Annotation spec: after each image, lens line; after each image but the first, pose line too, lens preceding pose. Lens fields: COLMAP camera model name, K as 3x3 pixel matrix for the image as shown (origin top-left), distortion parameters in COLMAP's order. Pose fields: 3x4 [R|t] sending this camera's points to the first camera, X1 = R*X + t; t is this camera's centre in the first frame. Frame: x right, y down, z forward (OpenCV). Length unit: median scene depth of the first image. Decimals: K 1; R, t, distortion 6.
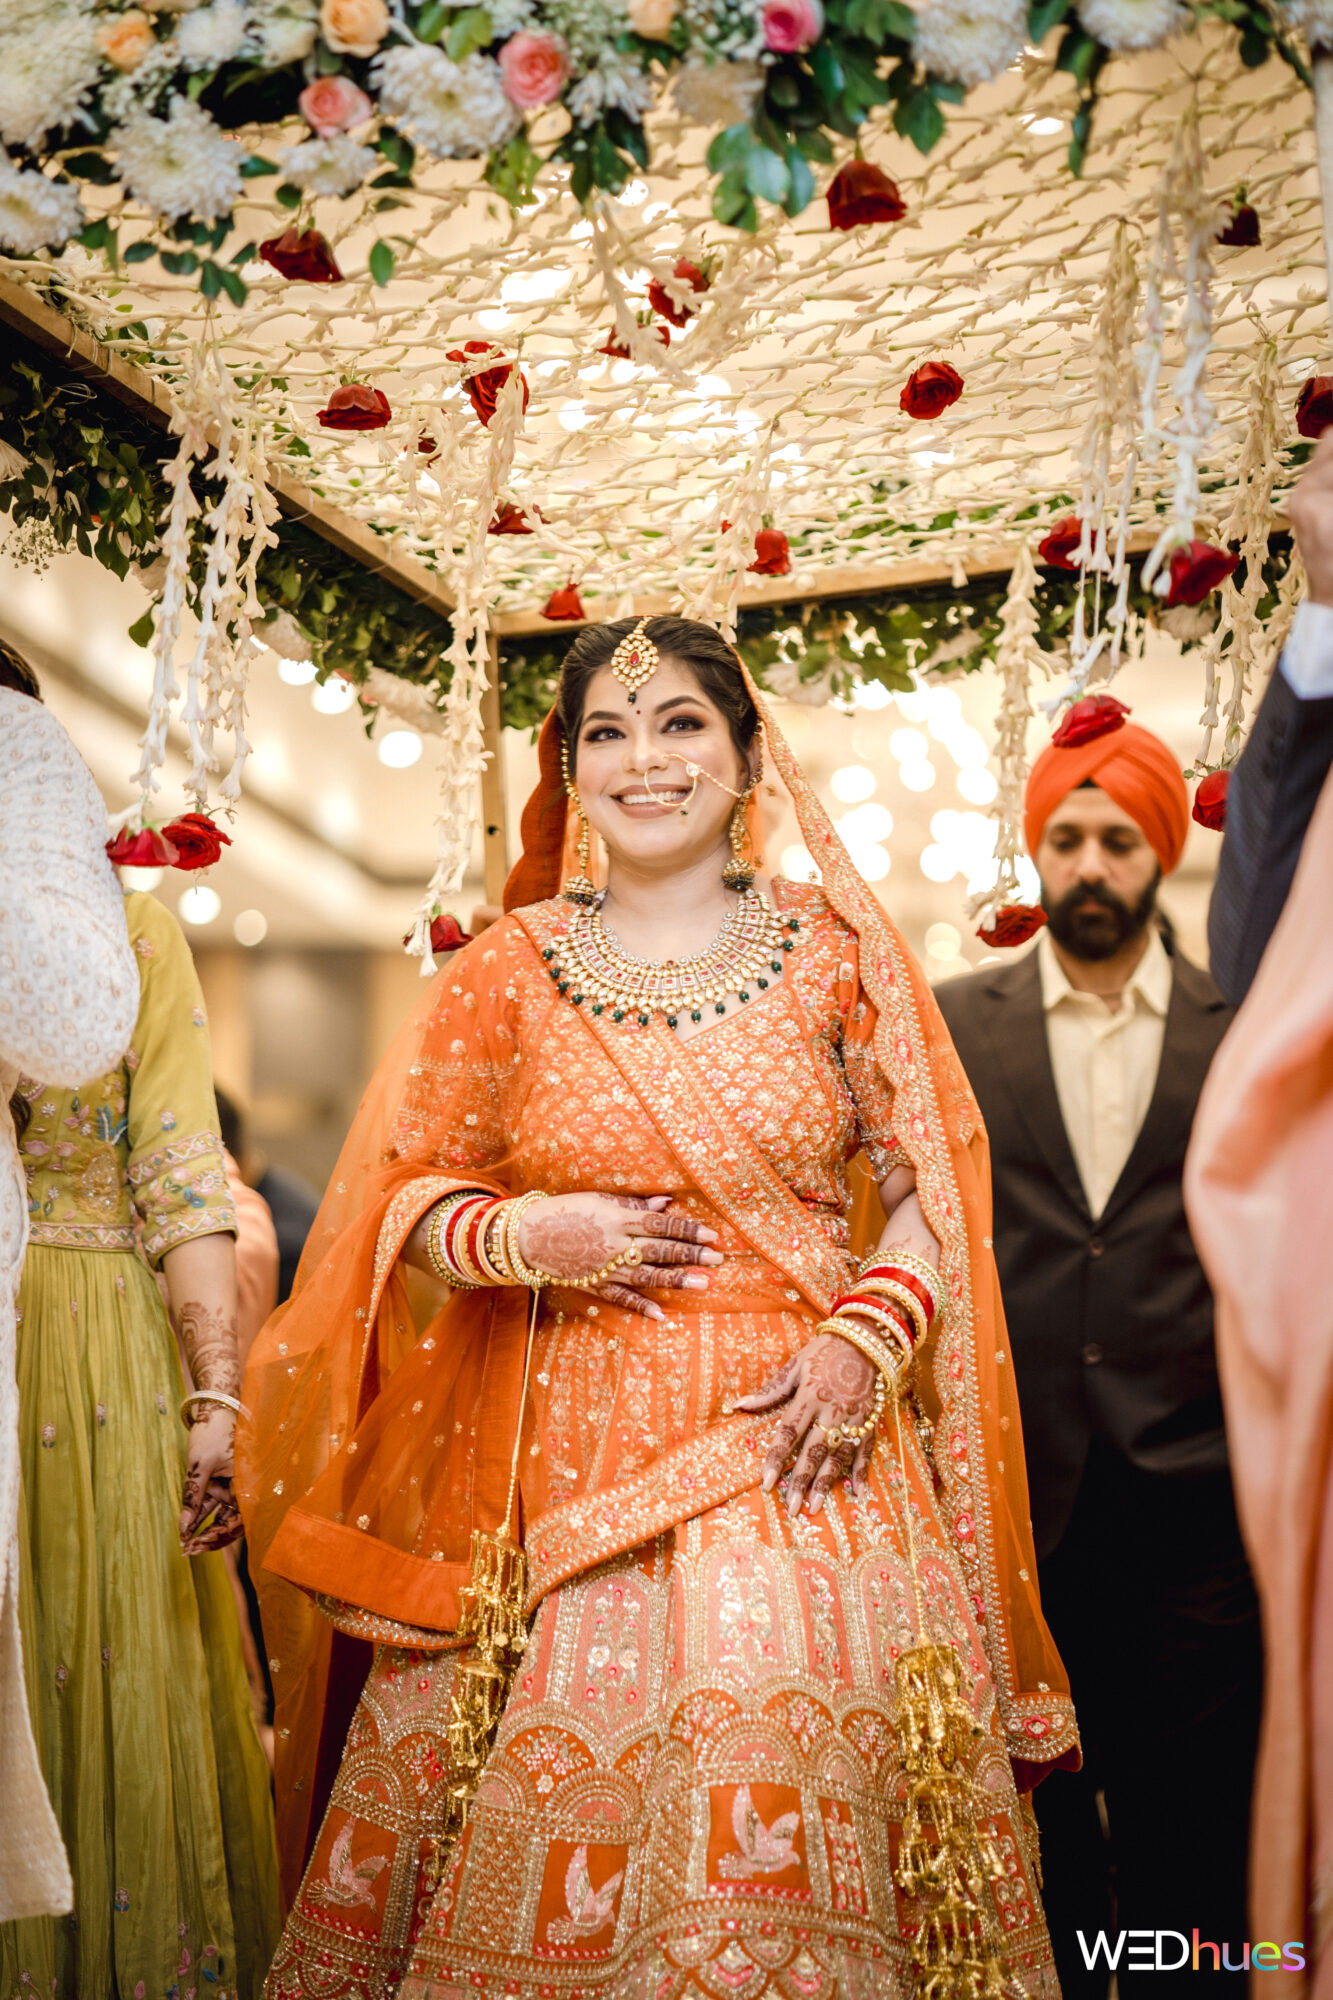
lens RADIAL K [[4957.4, 0, 666.5], [0, 4957.4, 1000.0], [0, 0, 1]] dist [0.493155, -0.126731]
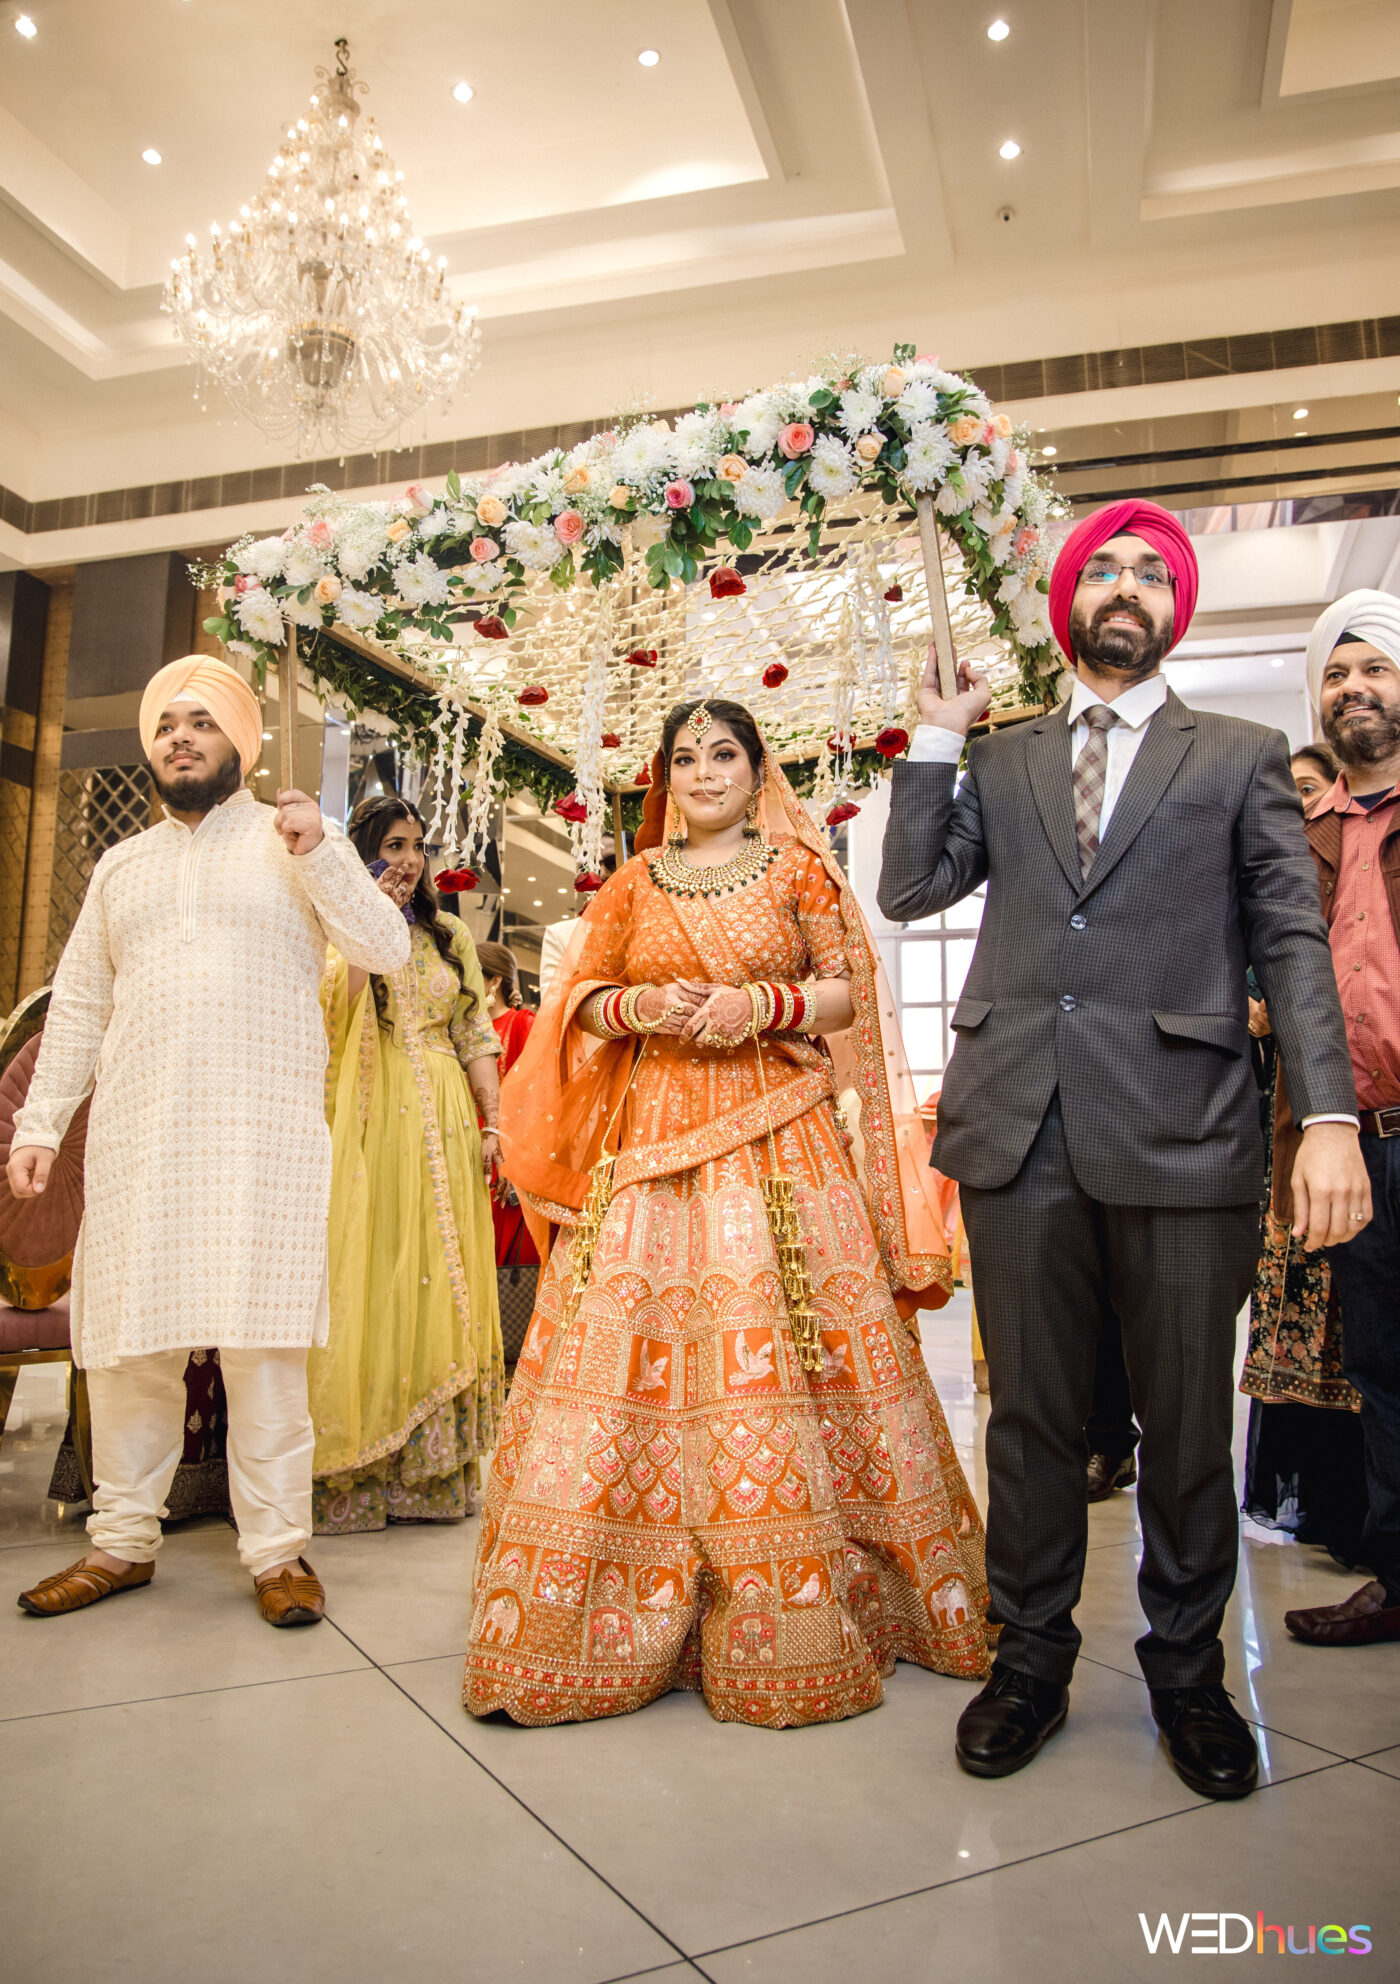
lens RADIAL K [[1363.4, 0, 700.0], [0, 1363.4, 992.0], [0, 0, 1]] dist [-0.000811, -0.000082]
pose [[0.996156, -0.043843, -0.075836, 0.068251], [0.047189, 0.997964, 0.042899, -0.000191], [0.073801, -0.046313, 0.996197, 0.382284]]
